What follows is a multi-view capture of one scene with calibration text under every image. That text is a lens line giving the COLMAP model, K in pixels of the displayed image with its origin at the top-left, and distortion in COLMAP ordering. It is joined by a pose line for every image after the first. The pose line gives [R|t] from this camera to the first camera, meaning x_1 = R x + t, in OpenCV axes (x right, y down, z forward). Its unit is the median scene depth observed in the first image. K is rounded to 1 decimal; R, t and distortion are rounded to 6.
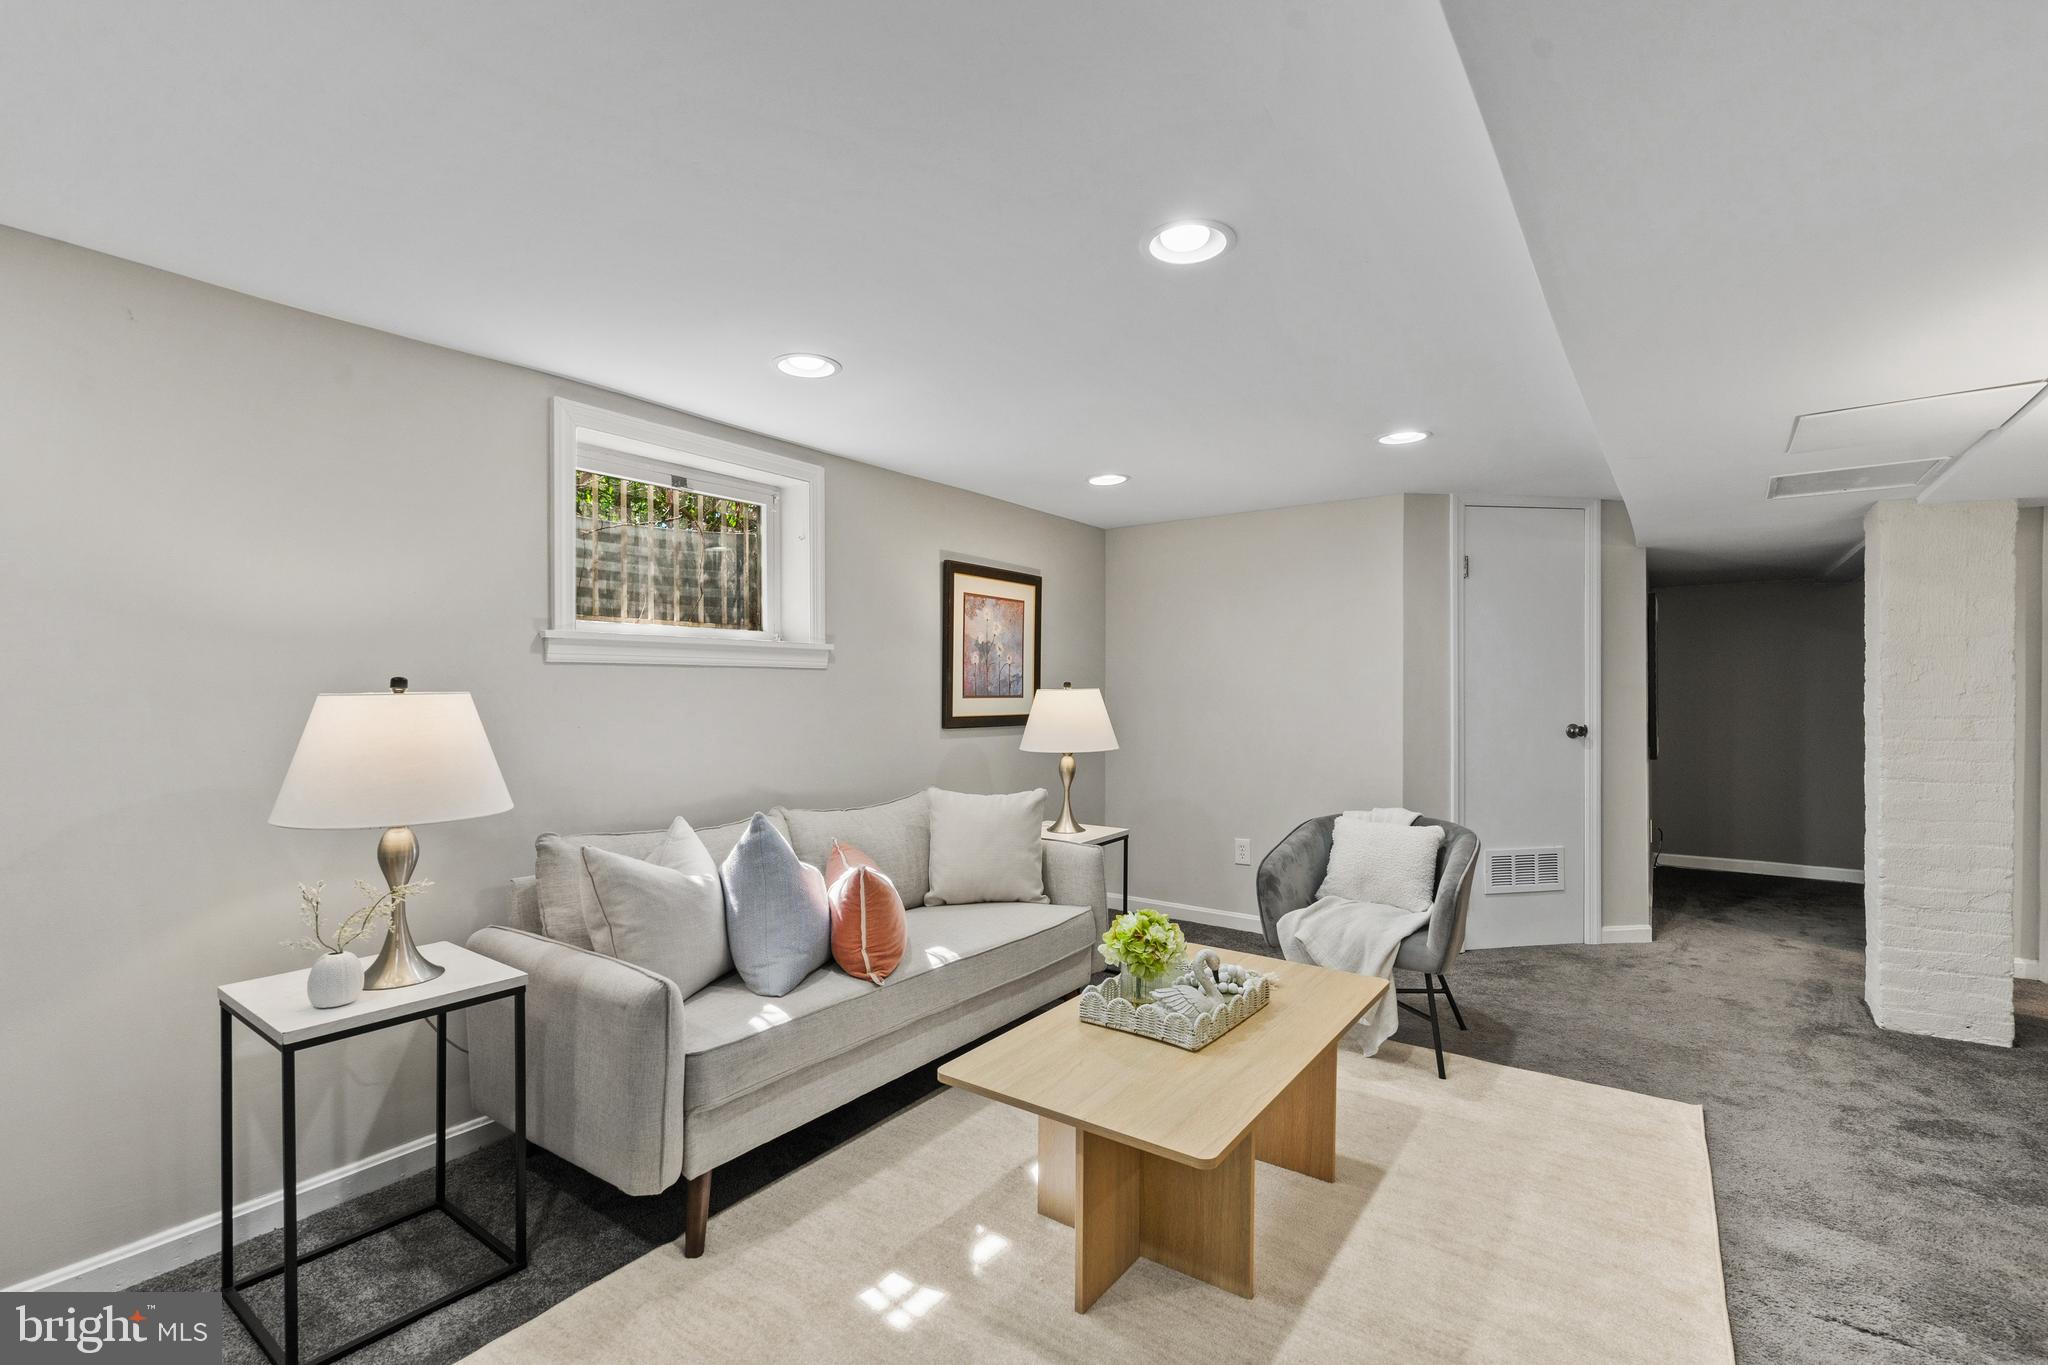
lens RADIAL K [[921.4, 0, 1029.2], [0, 921.4, 692.3], [0, 0, 1]] dist [-0.008892, 0.002679]
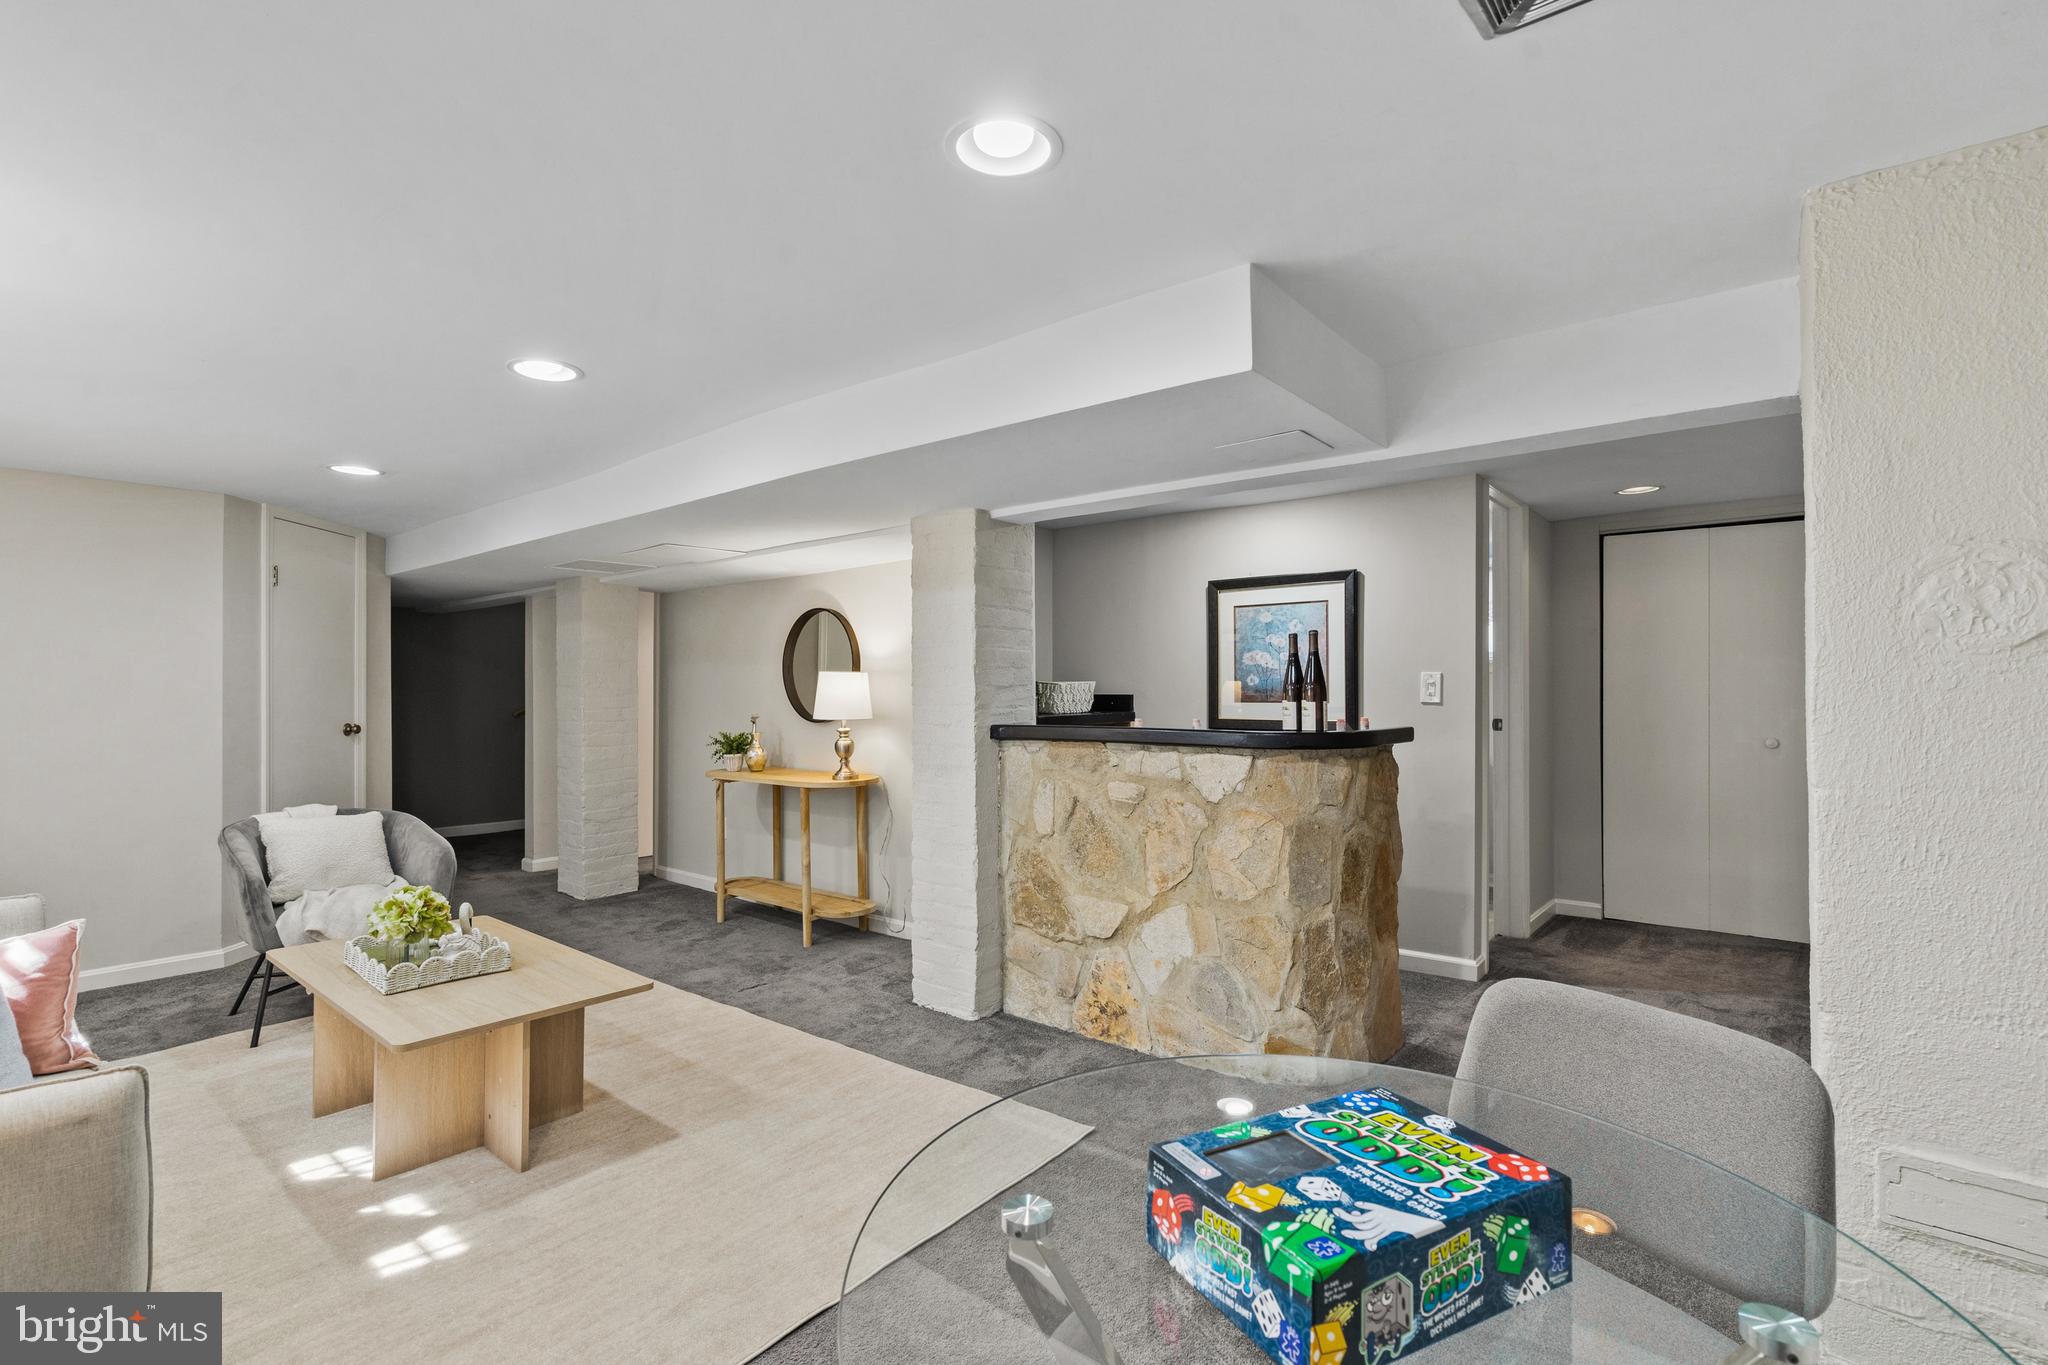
lens RADIAL K [[921.4, 0, 1024.0], [0, 921.4, 687.5], [0, 0, 1]] dist [-0.008892, 0.002679]
pose [[0.056286, 0.006573, 0.998393, -0.551485], [0.004891, 0.999965, -0.006859, 0.001879], [-0.998403, 0.005269, 0.056252, 0.103397]]
